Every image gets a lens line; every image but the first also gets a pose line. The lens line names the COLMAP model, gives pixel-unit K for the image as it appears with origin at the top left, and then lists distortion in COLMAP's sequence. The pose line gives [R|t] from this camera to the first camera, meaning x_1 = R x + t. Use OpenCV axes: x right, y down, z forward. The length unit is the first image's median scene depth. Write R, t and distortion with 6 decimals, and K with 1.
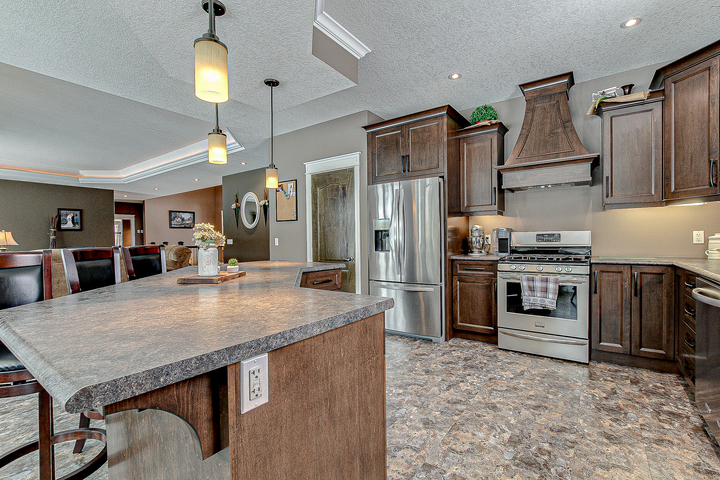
lens RADIAL K [[328.9, 0, 360.2], [0, 328.9, 241.3], [0, 0, 1]] dist [-0.012730, 0.002198]
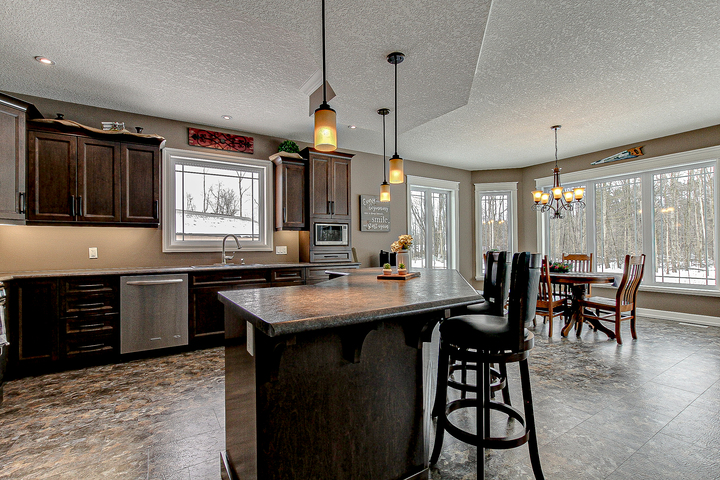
lens RADIAL K [[328.9, 0, 359.9], [0, 328.9, 243.7], [0, 0, 1]] dist [-0.012730, 0.002198]
pose [[-0.925456, 0.027363, 0.377866, -0.431354], [0.026463, 0.999621, -0.007576, -0.007163], [-0.377930, 0.002988, -0.925829, 1.234863]]
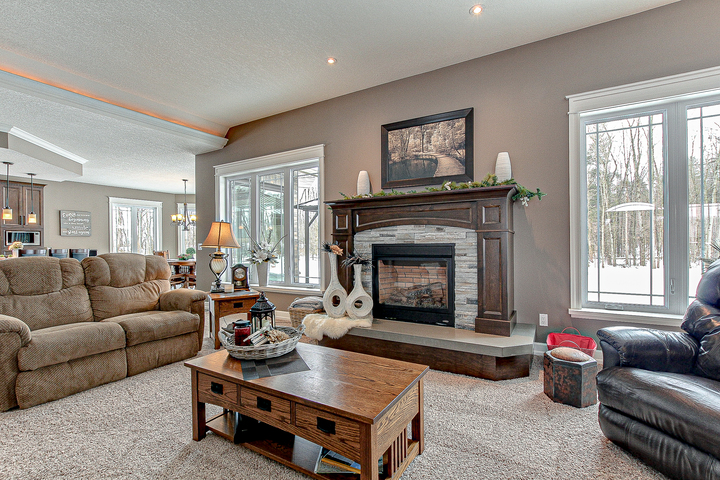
lens RADIAL K [[328.9, 0, 360.1], [0, 328.9, 243.9], [0, 0, 1]] dist [-0.012730, 0.002198]
pose [[-0.995176, 0.027097, -0.094289, -1.780770], [0.026349, 0.999611, 0.009168, 0.012232], [0.094501, 0.006640, -0.995503, 2.281785]]
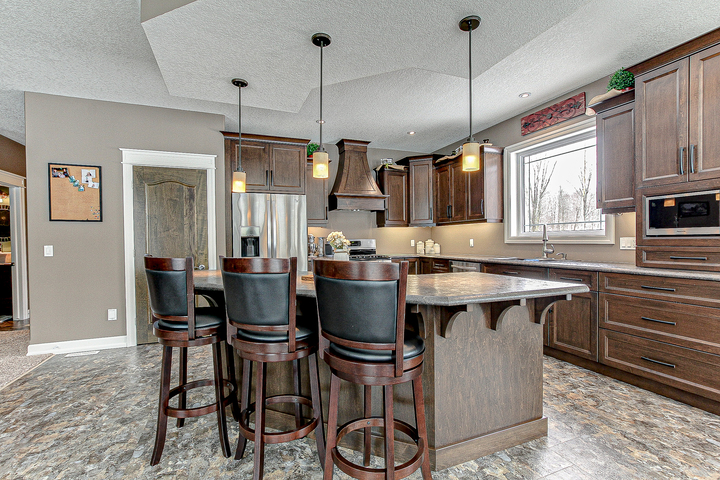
lens RADIAL K [[328.9, 0, 363.8], [0, 328.9, 242.7], [0, 0, 1]] dist [-0.012730, 0.002198]
pose [[0.530132, -0.000056, 0.847915, -0.748232], [0.014611, 0.999852, -0.009069, -0.001777], [-0.847789, 0.017197, 0.530054, 0.162187]]
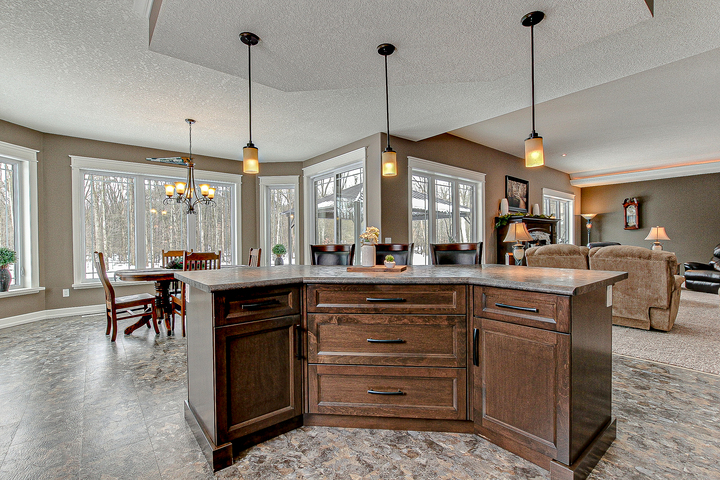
lens RADIAL K [[328.9, 0, 364.2], [0, 328.9, 242.0], [0, 0, 1]] dist [-0.012730, 0.002198]
pose [[-0.257300, 0.020918, -0.966105, 0.458661], [0.003428, 0.999779, 0.020734, -0.009692], [0.966325, 0.002023, -0.257315, 0.691910]]
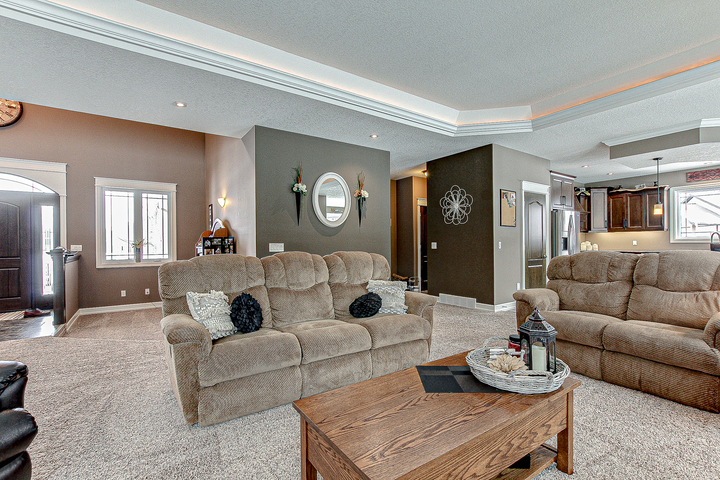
lens RADIAL K [[328.9, 0, 362.7], [0, 328.9, 245.1], [0, 0, 1]] dist [-0.012730, 0.002198]
pose [[0.333995, 0.010014, 0.942522, -2.205027], [0.011837, 0.999820, -0.014817, 0.019939], [-0.942501, 0.016105, 0.333816, 1.674093]]
